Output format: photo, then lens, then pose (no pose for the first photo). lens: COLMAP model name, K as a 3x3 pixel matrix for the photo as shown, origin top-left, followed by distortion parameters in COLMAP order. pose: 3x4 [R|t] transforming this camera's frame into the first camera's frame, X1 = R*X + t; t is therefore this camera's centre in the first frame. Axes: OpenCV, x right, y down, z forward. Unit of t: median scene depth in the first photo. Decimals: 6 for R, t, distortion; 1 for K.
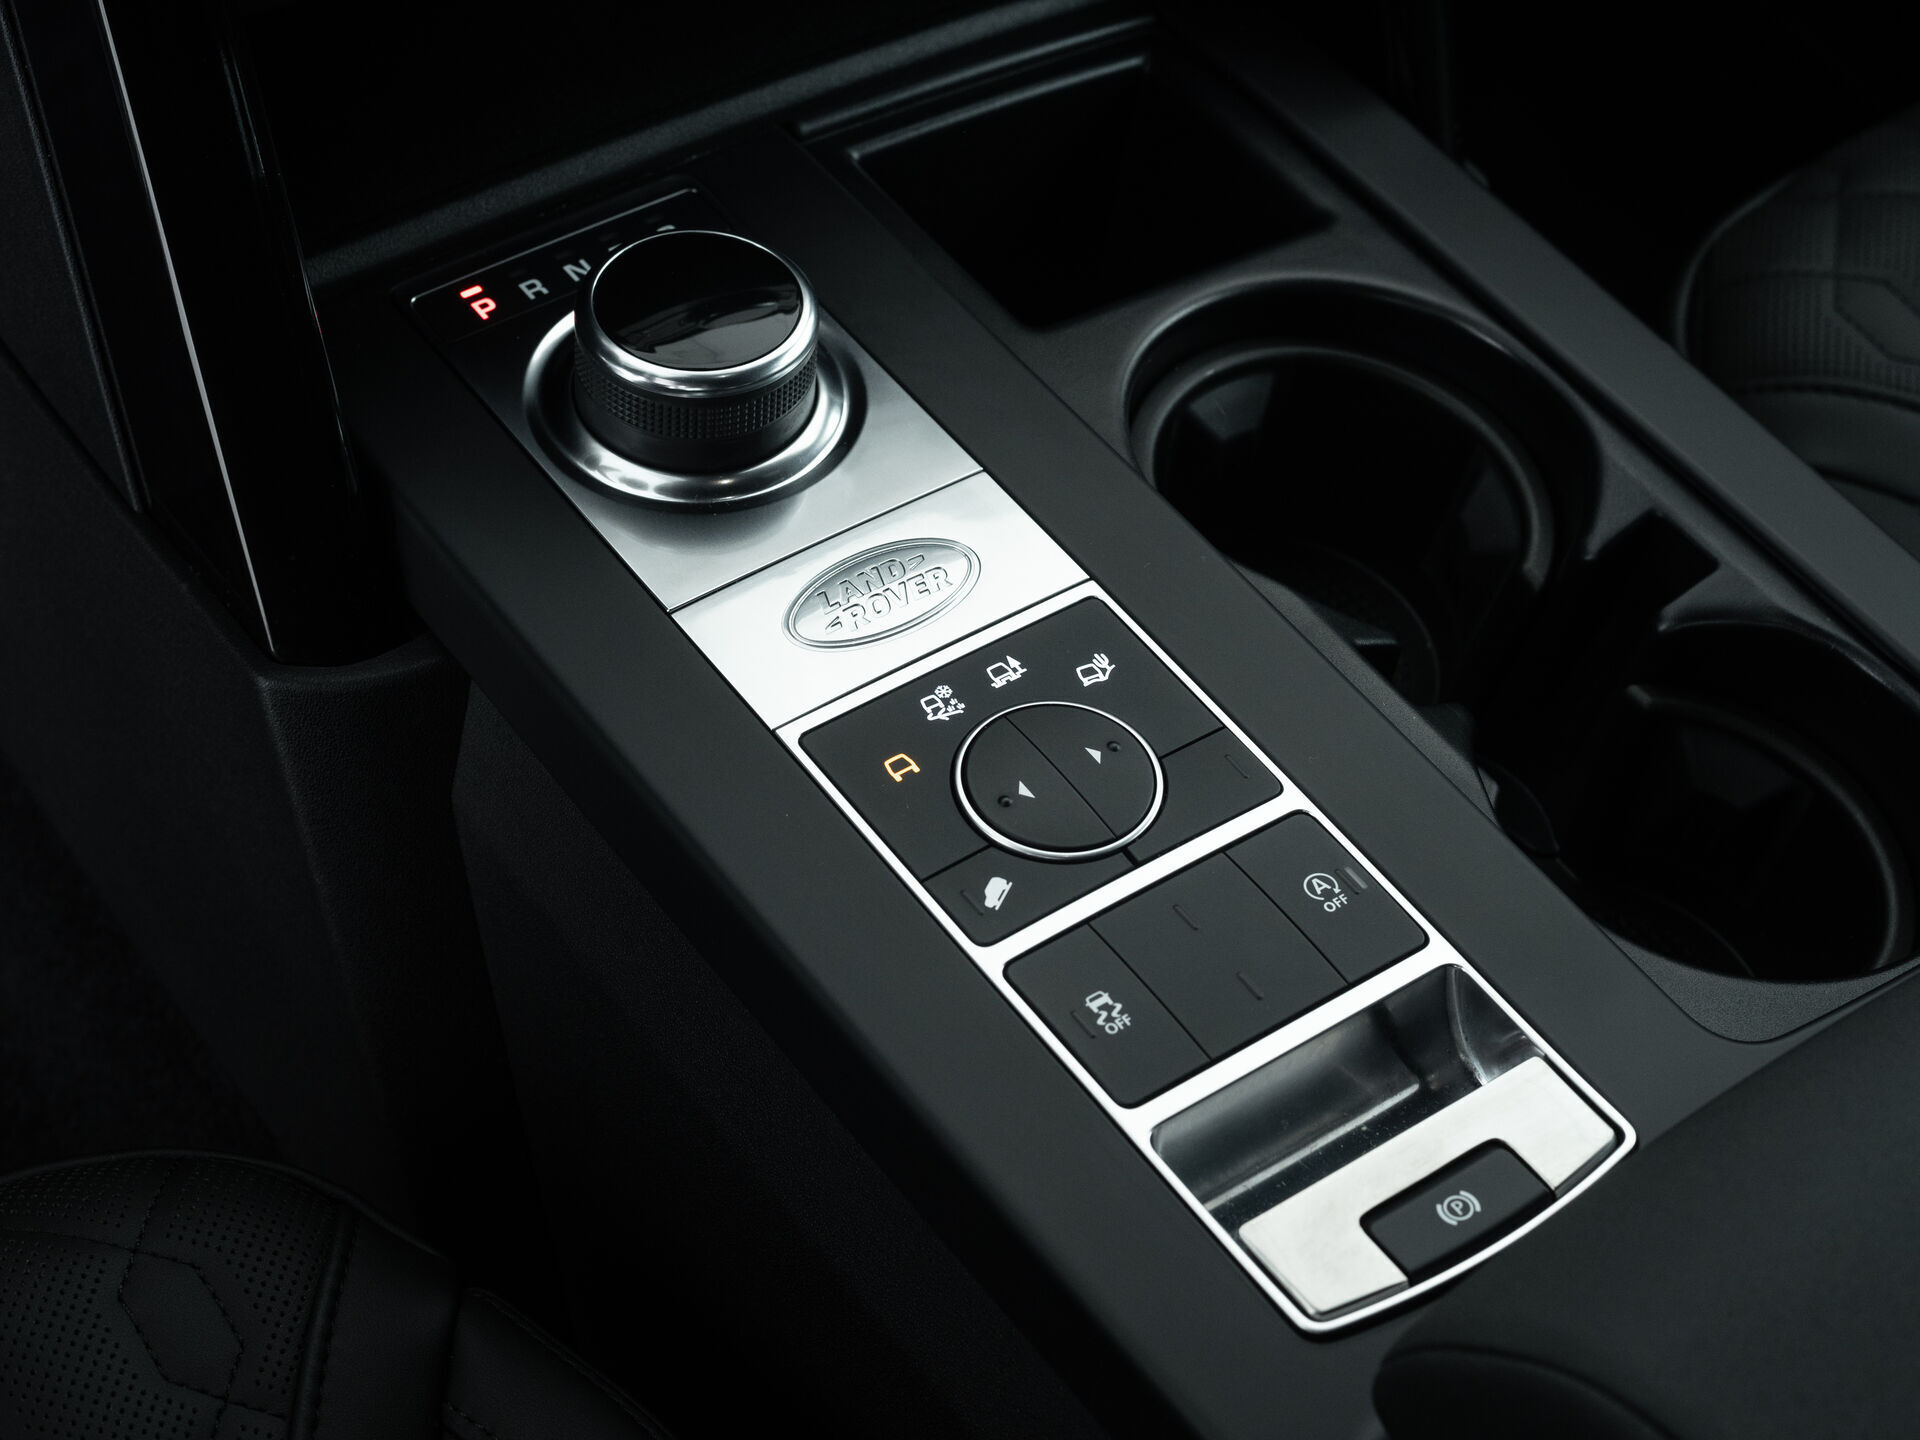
lens RADIAL K [[3720.9, 0, 960.0], [0, 3720.9, 720.0], [0, 0, 1]] dist [-0.075248, -0.334324]
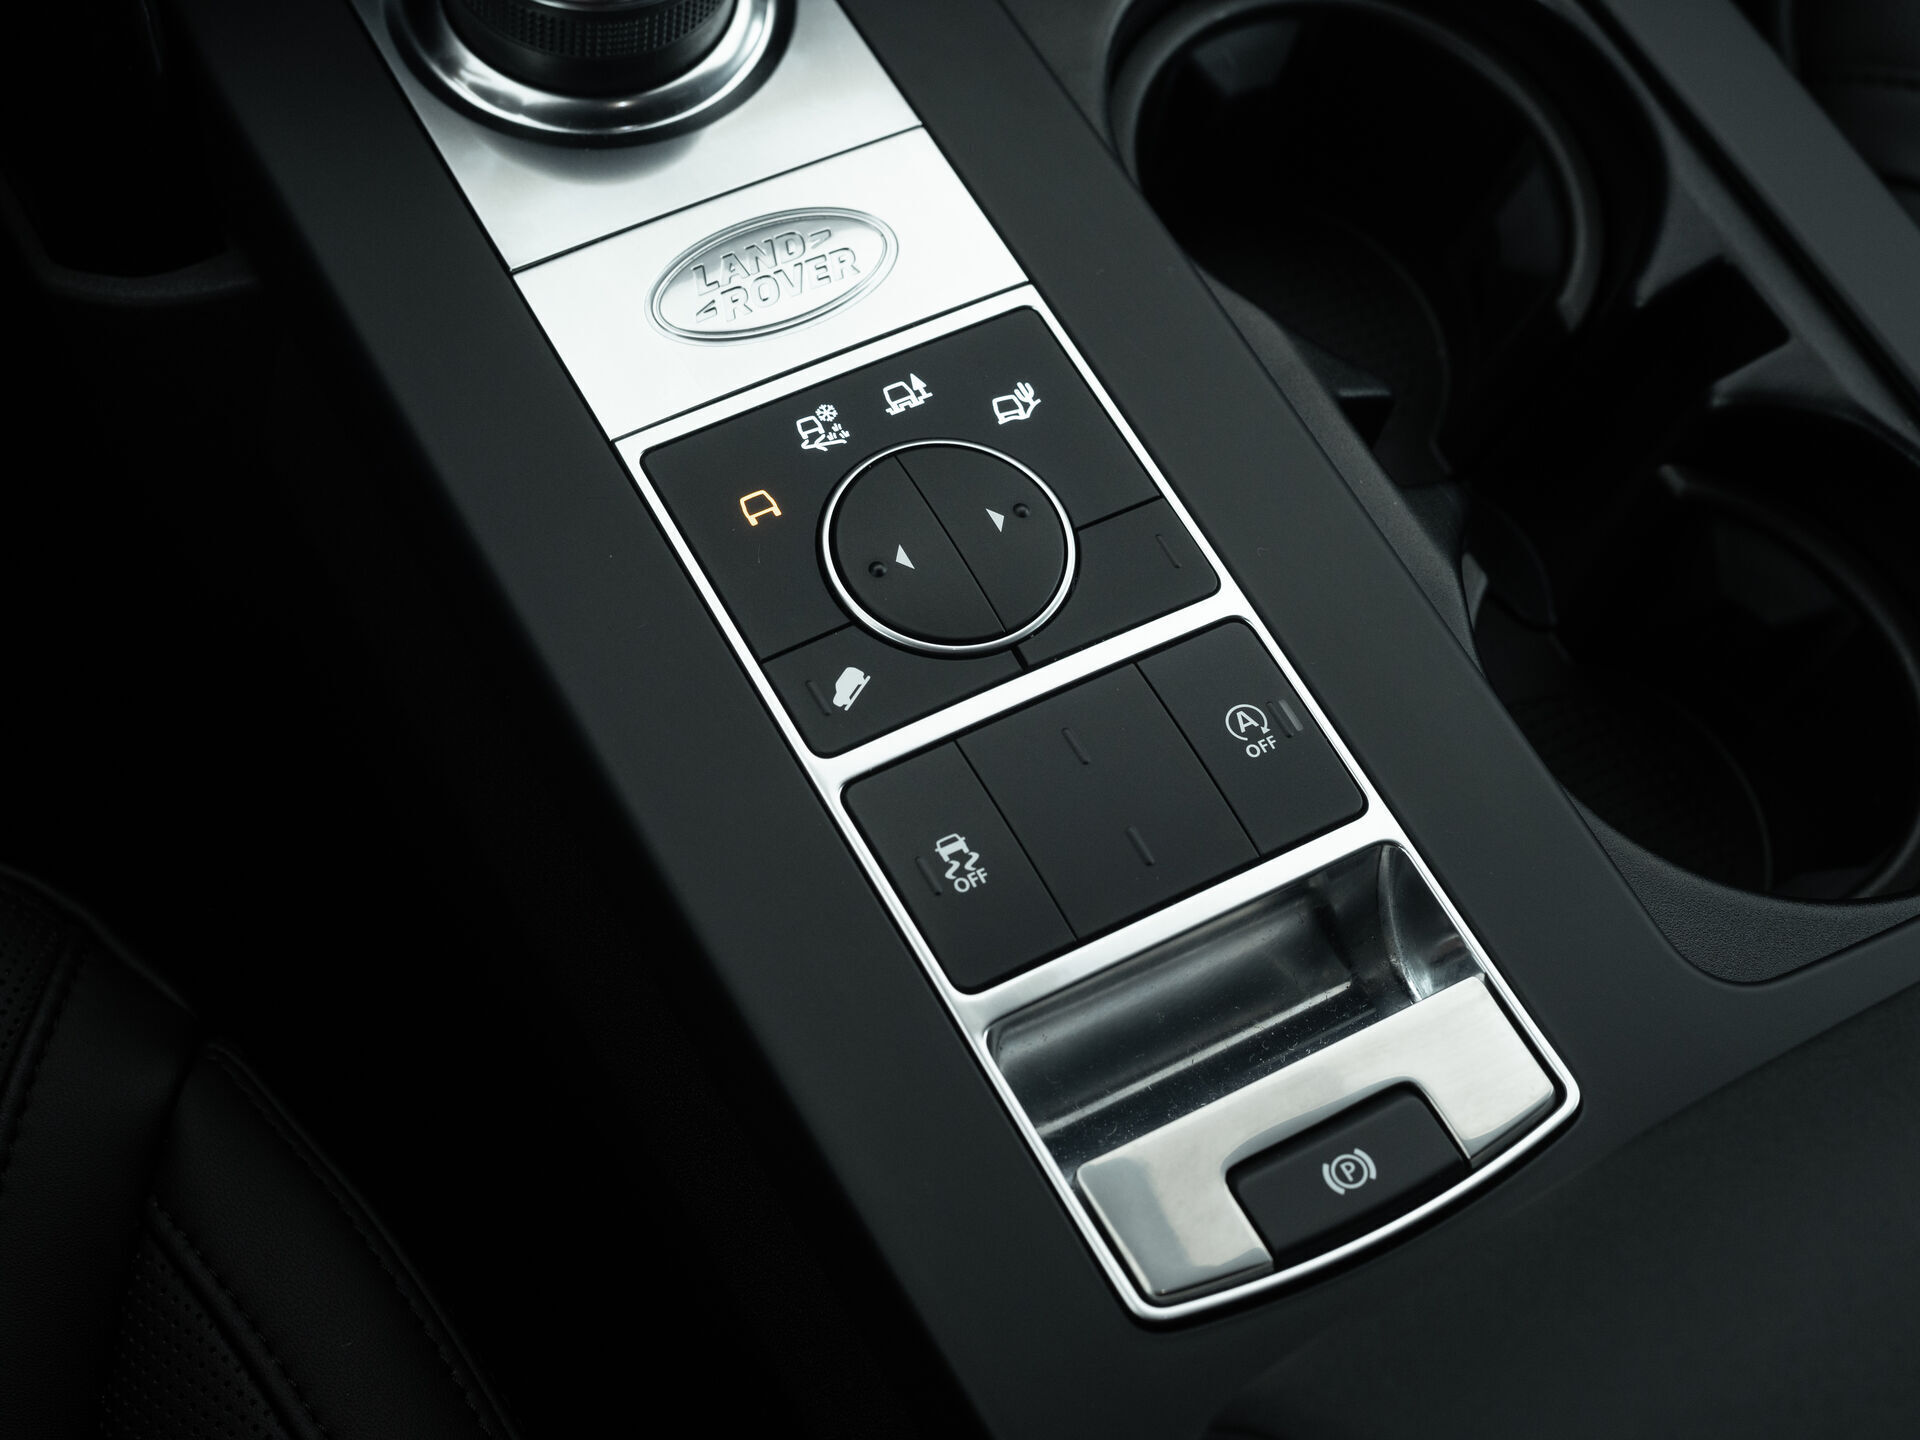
lens RADIAL K [[3256.1, 0, 960.0], [0, 3256.1, 720.0], [0, 0, 1]] dist [-0.133233, 0.046076]
pose [[0.993013, 0.116820, -0.016674, 0.044659], [-0.111143, 0.973372, 0.200485, -0.088722], [0.039651, -0.197231, 0.979555, 0.285869]]
